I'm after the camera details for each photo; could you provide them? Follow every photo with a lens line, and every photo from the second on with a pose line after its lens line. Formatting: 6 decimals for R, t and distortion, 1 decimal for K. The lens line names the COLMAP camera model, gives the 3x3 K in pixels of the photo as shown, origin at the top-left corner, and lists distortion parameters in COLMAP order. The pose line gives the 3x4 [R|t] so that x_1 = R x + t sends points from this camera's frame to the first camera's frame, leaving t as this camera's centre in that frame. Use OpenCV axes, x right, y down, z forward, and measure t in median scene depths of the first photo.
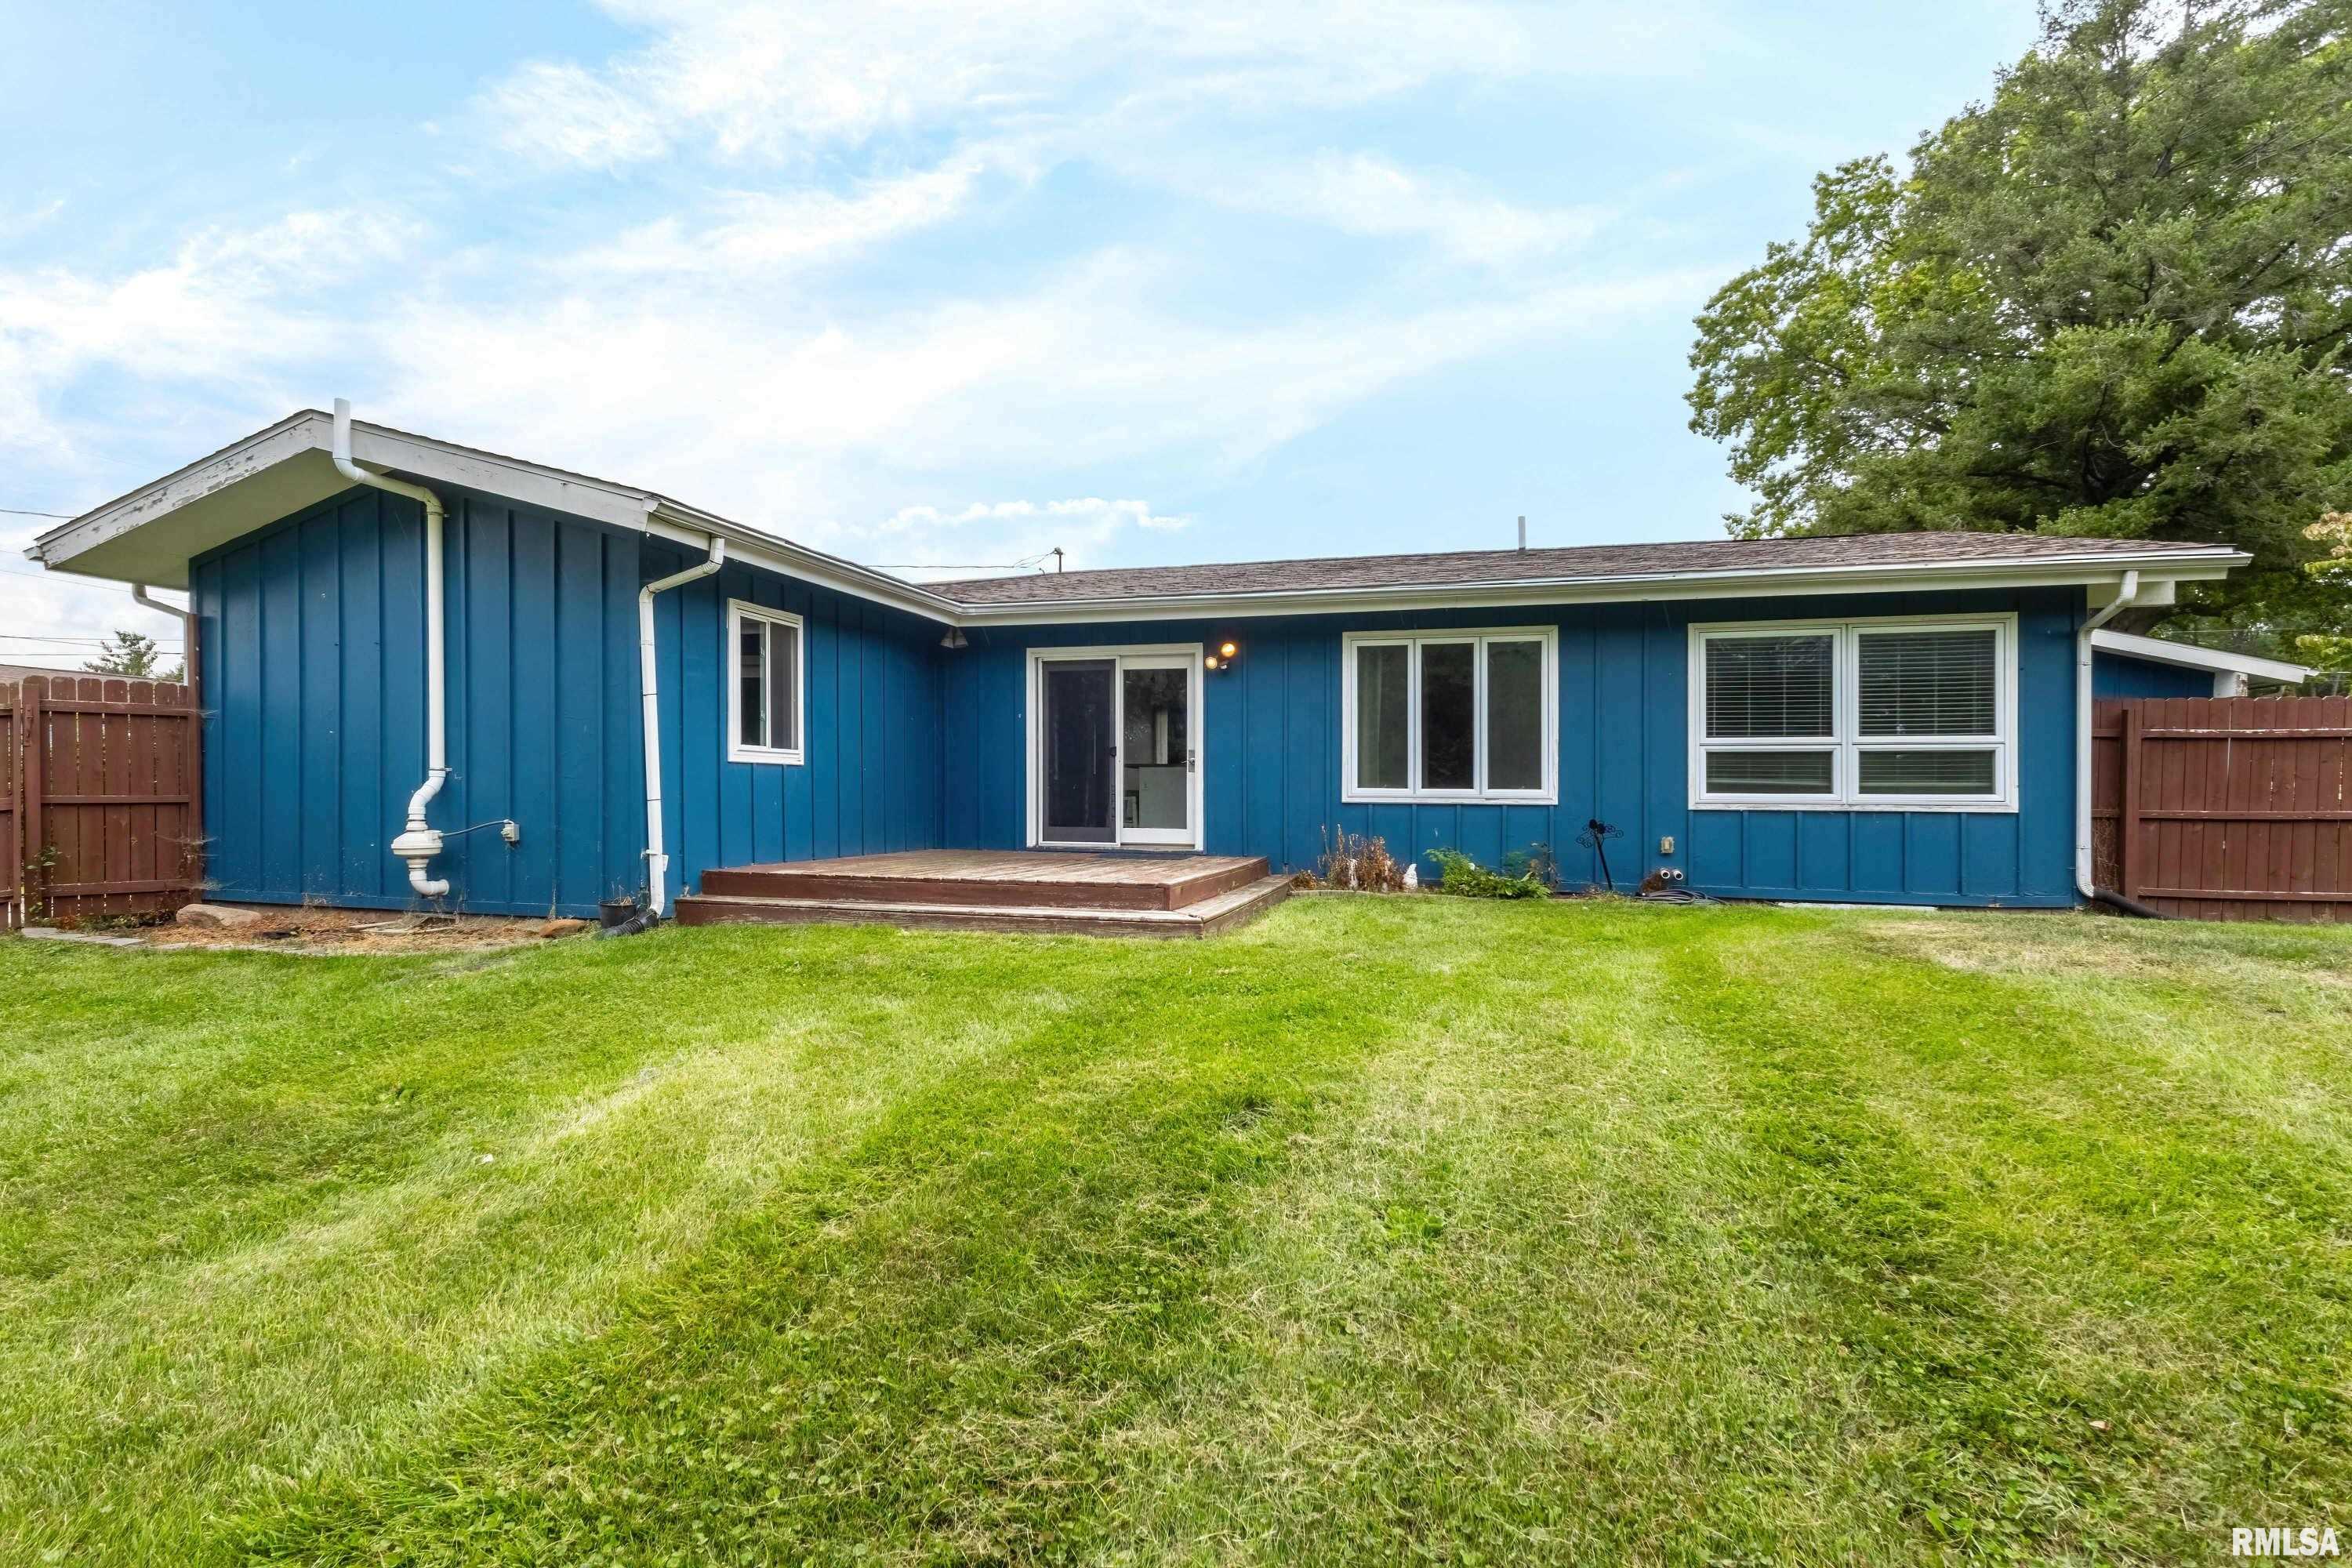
lens RADIAL K [[1085.0, 0, 1176.0], [0, 1085.0, 784.0], [0, 0, 1]] dist [0.001520, -0.000082]
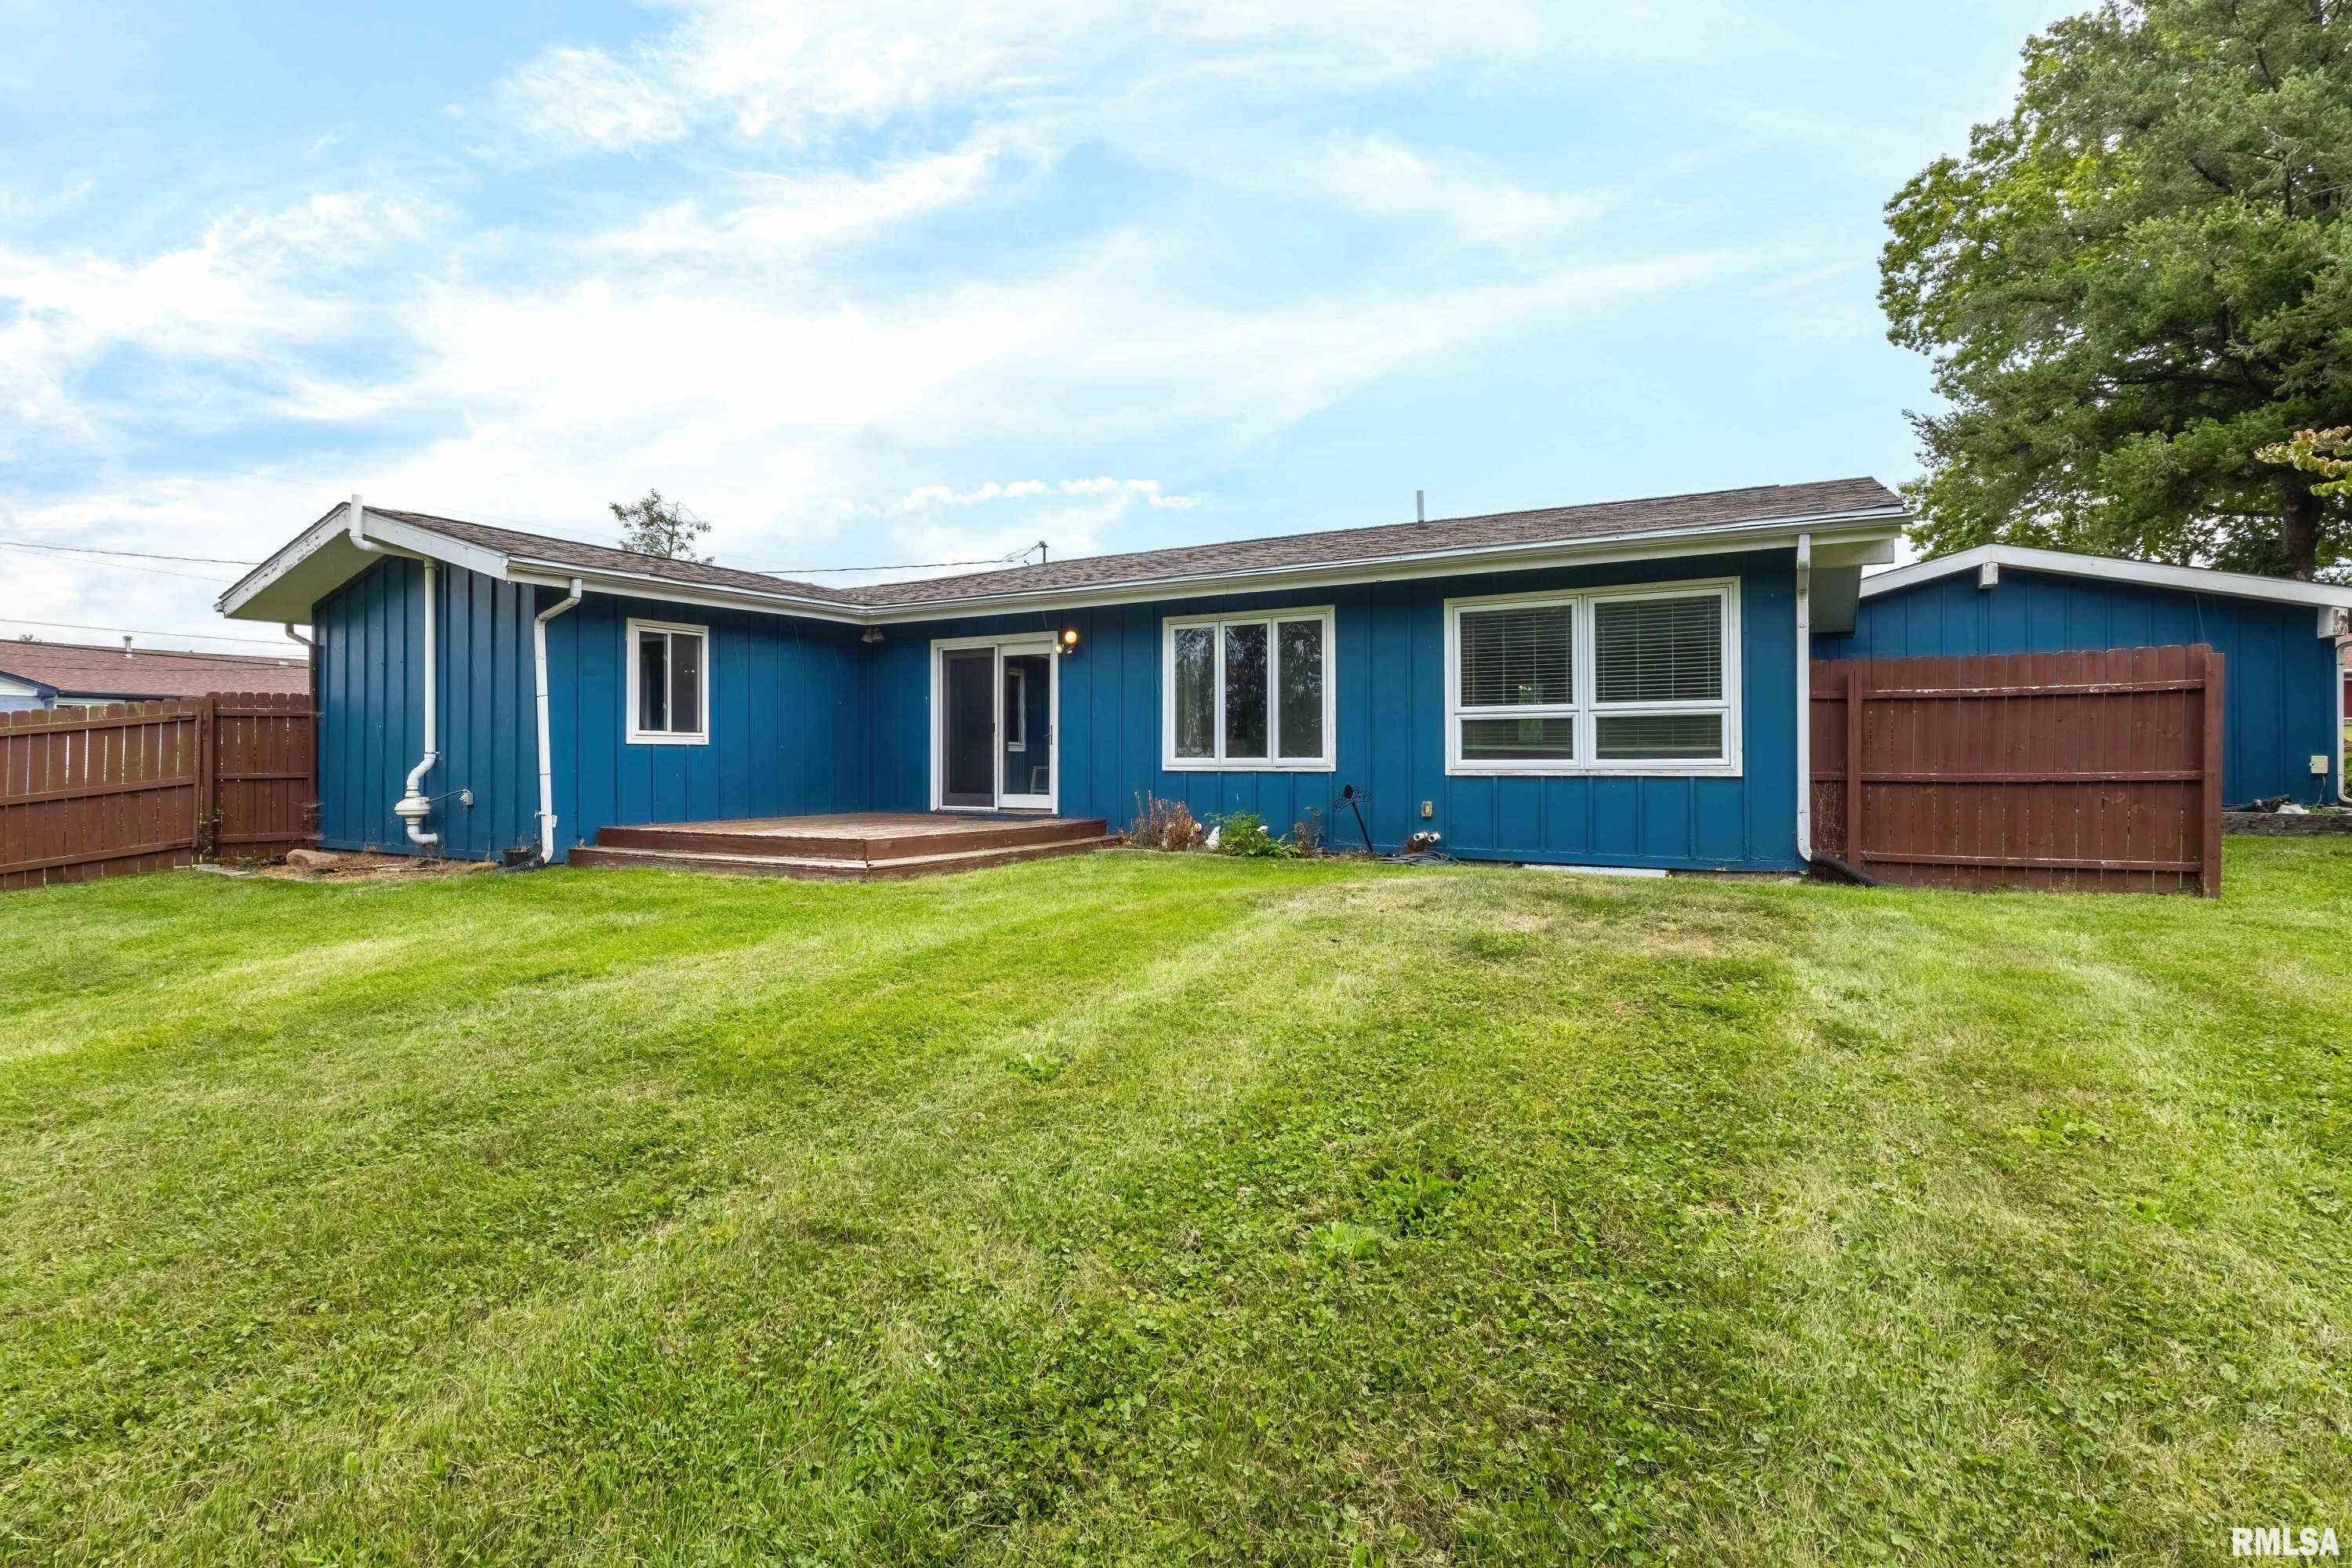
lens RADIAL K [[1124.9, 0, 1171.0], [0, 1124.9, 737.3], [0, 0, 1]] dist [0.002744, -0.000497]
pose [[0.968499, -0.015202, -0.248553, 0.489282], [0.012655, 0.999850, -0.011845, -0.003744], [0.248695, 0.008326, 0.968546, -0.125526]]
